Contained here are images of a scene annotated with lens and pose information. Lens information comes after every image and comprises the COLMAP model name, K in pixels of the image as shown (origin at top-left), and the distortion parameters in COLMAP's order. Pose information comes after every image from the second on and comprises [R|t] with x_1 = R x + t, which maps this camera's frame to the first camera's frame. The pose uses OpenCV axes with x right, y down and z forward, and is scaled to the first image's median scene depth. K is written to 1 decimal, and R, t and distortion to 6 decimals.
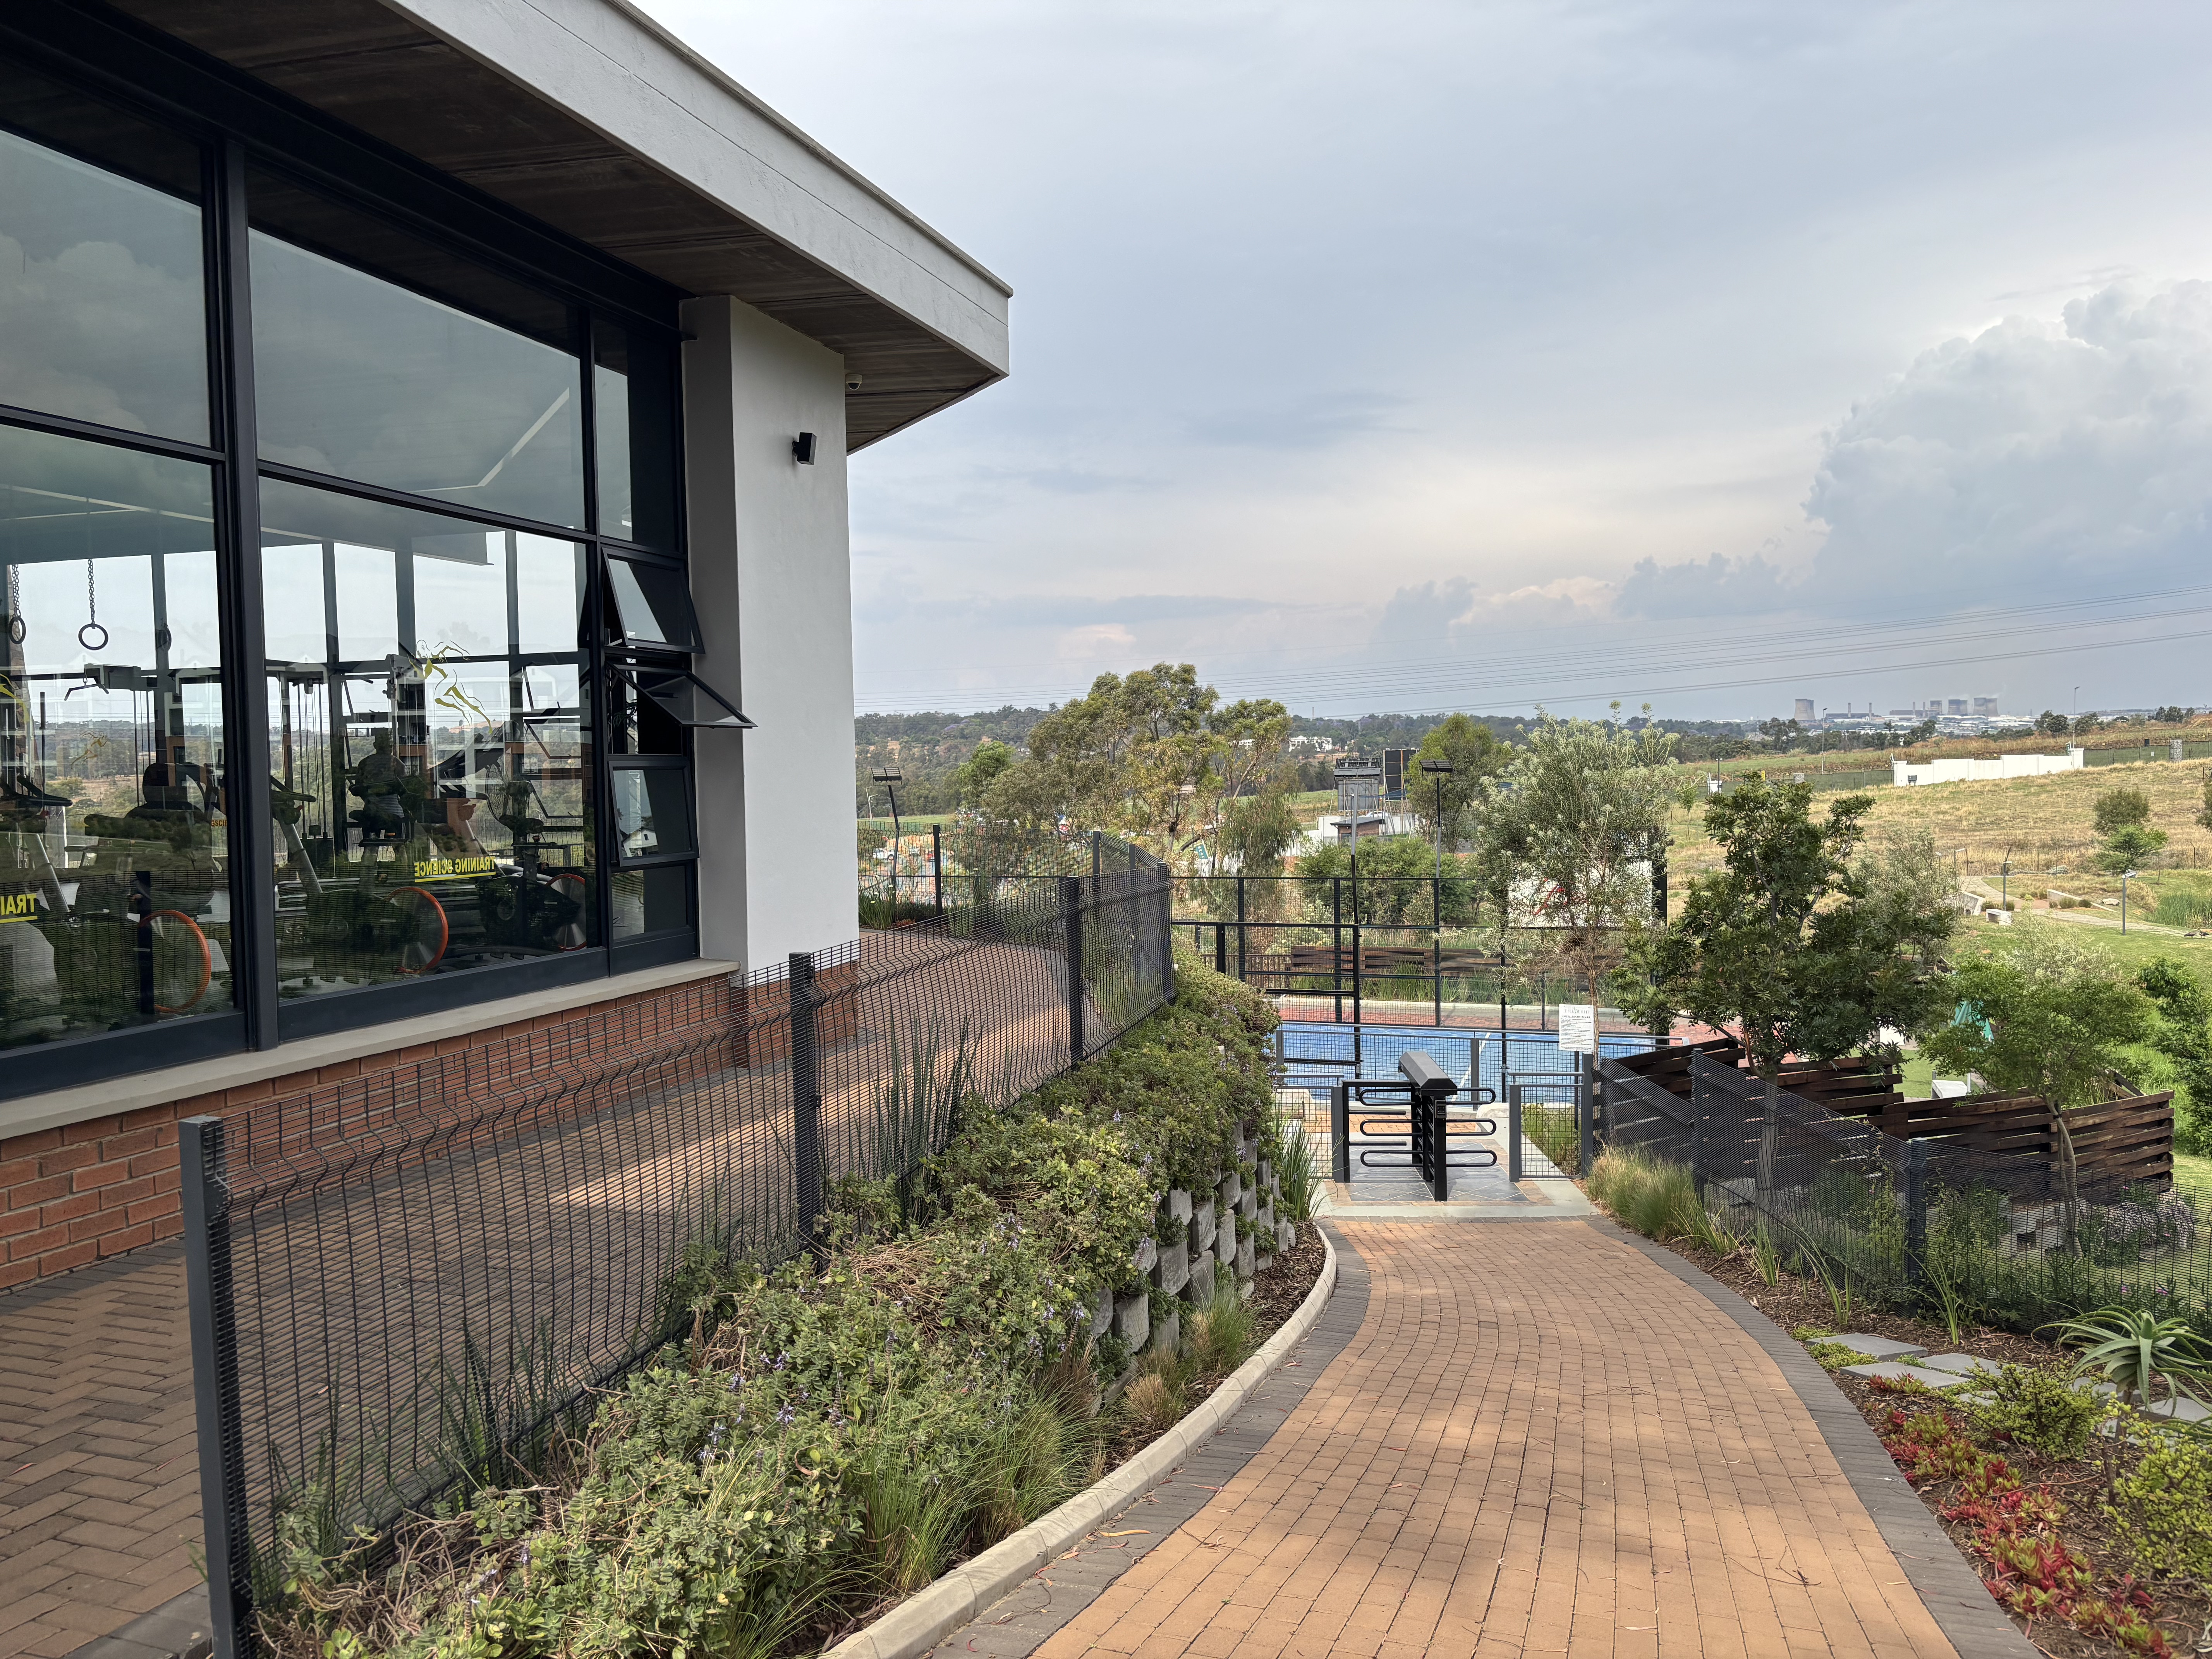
lens RADIAL K [[1663.8, 0, 1108.8], [0, 1663.8, 819.8], [0, 0, 1]] dist [0.048495, -0.059982]
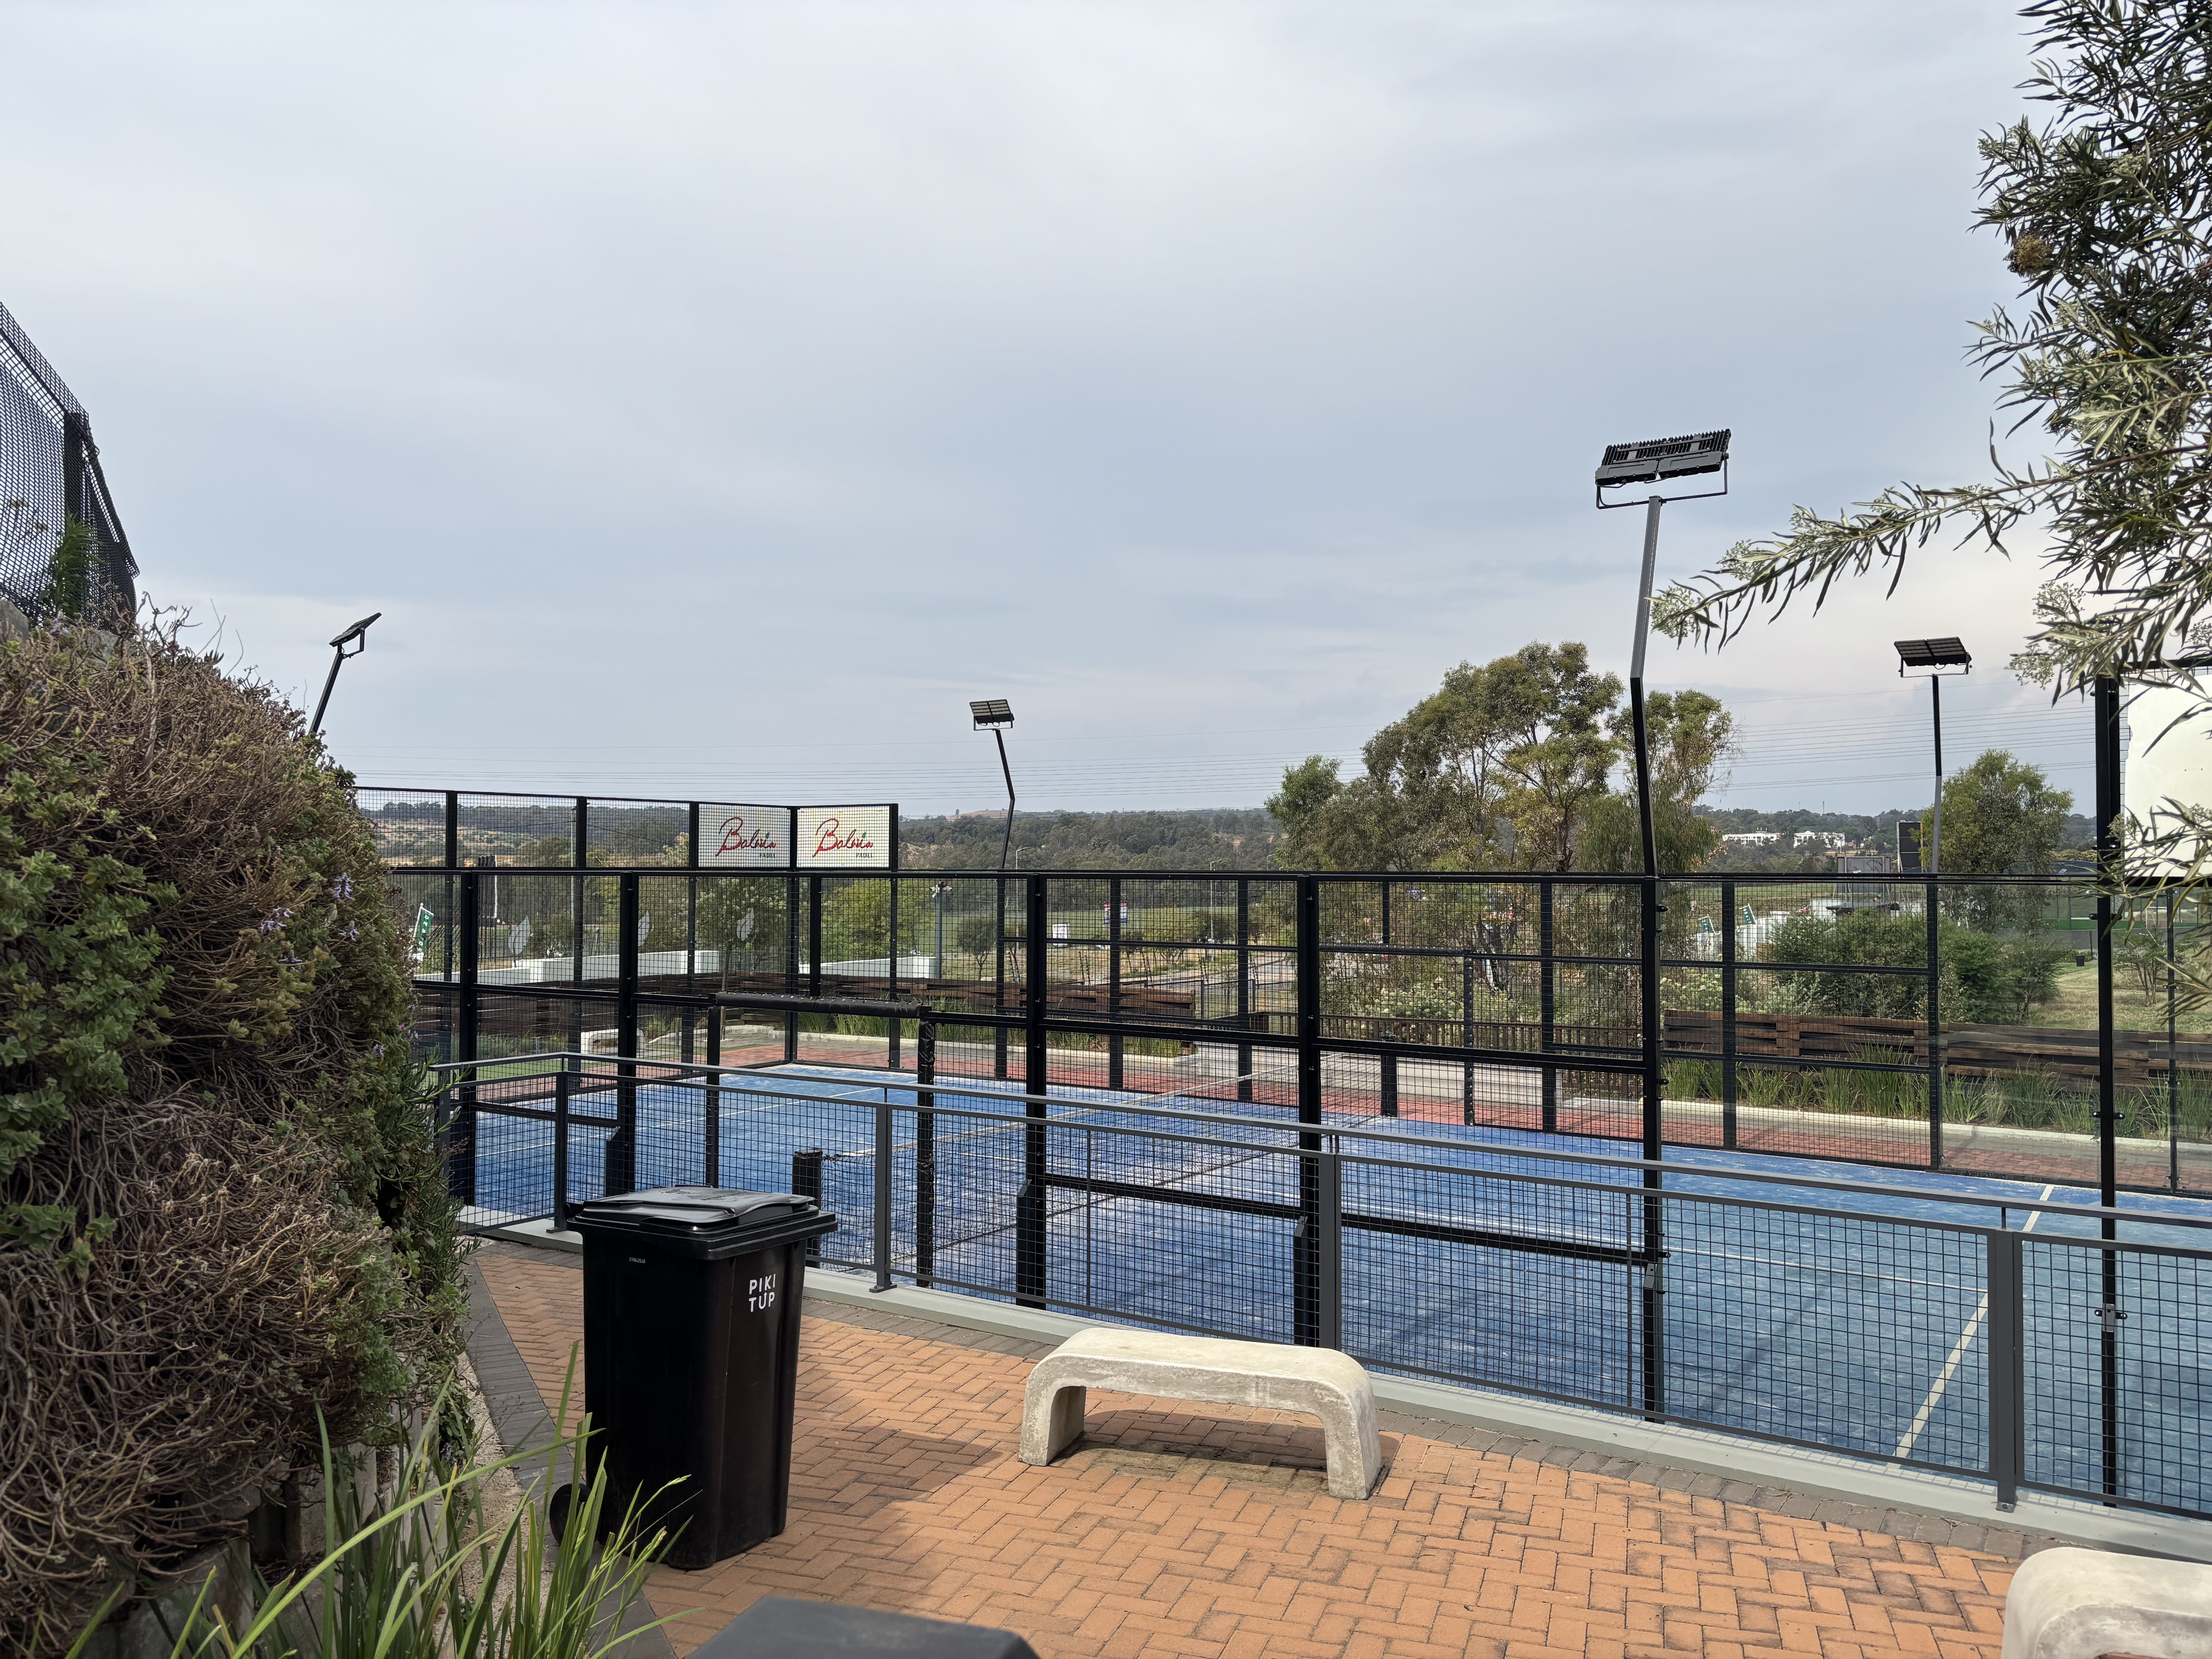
lens RADIAL K [[1663.8, 0, 1101.1], [0, 1663.8, 844.3], [0, 0, 1]] dist [0.048495, -0.059982]
pose [[0.959353, -0.000215, -0.282210, 0.055107], [-0.012744, 0.998947, -0.044083, 0.028875], [0.281922, 0.045887, 0.958339, 0.246790]]
